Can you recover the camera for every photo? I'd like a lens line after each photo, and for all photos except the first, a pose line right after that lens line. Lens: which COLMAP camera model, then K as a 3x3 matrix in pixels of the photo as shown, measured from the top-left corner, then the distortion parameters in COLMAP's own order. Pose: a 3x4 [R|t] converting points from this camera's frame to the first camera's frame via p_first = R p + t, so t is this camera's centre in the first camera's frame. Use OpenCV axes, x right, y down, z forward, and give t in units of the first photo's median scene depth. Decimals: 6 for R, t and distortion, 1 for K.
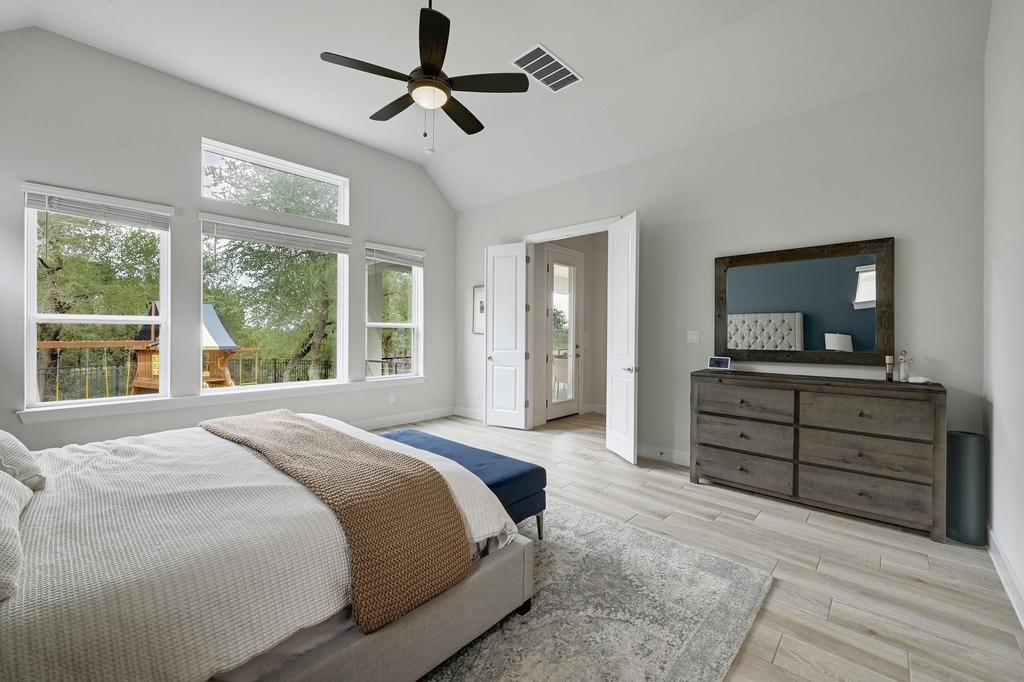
lens RADIAL K [[410.1, 0, 512.0], [0, 410.1, 341.0], [0, 0, 1]] dist [-0.000697, -0.000112]
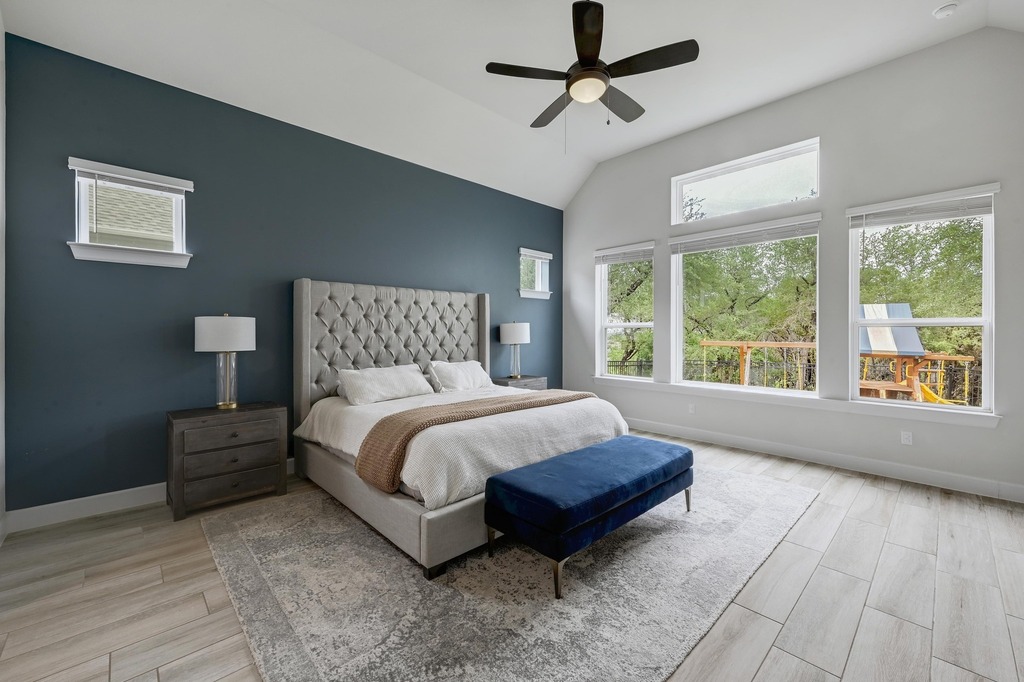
lens RADIAL K [[410.1, 0, 512.0], [0, 410.1, 341.0], [0, 0, 1]] dist [-0.000697, -0.000112]
pose [[-0.060382, 0.012978, -0.998091, 0.839274], [-0.023145, 0.999628, 0.014398, -0.008811], [0.997907, 0.023970, -0.060059, 0.949161]]
